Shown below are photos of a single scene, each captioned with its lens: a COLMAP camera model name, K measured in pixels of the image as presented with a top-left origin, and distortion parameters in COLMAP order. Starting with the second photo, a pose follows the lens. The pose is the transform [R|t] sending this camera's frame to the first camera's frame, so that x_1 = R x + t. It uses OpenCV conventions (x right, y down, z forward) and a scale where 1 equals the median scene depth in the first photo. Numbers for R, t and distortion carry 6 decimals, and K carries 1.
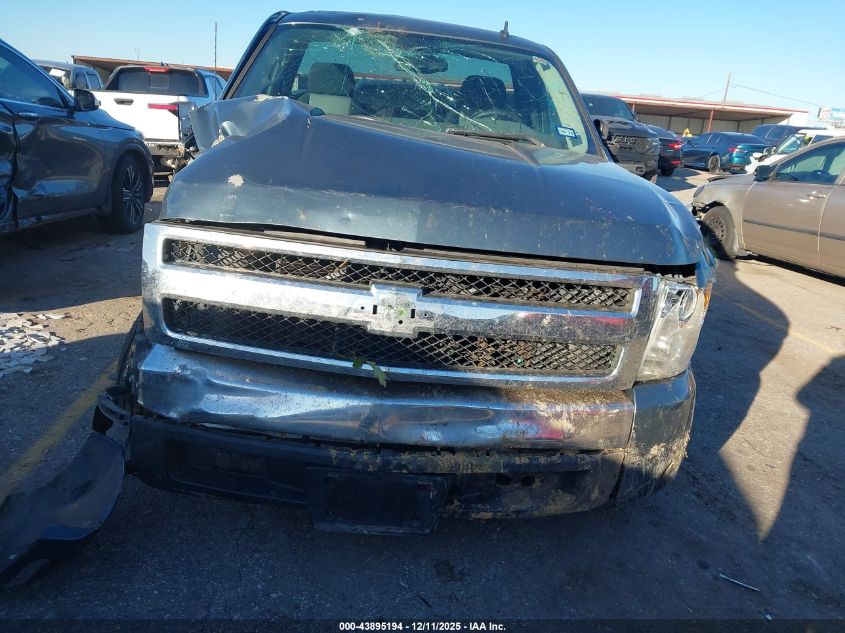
lens RADIAL K [[678.5, 0, 424.9], [0, 678.5, 315.5], [0, 0, 1]] dist [0.055734, -0.052258]
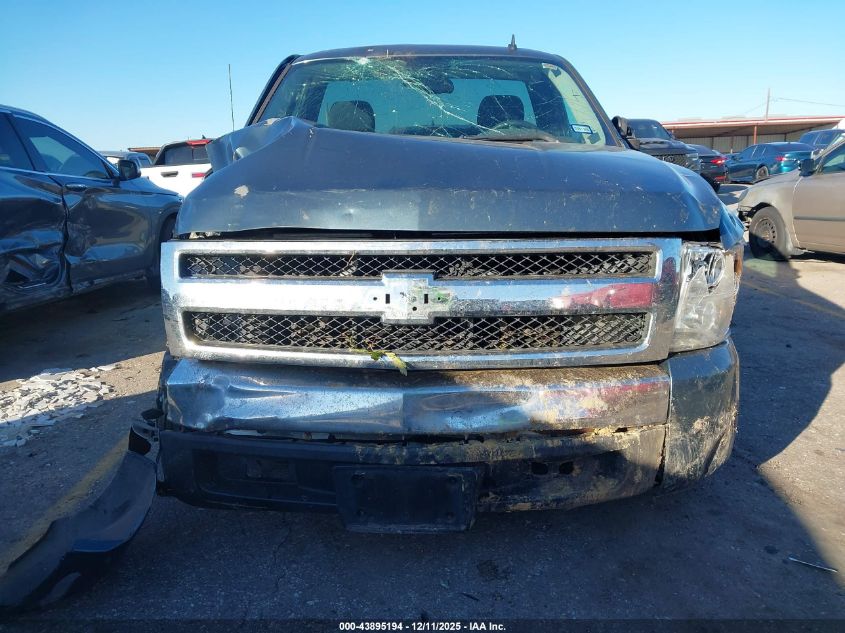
lens RADIAL K [[679.7, 0, 422.5], [0, 679.7, 316.5], [0, 0, 1]] dist [0.055293, -0.053920]
pose [[0.991775, -0.095987, -0.084669, 0.052837], [0.089142, 0.992701, -0.081231, 0.090833], [0.091848, 0.073015, 0.993093, 0.017933]]
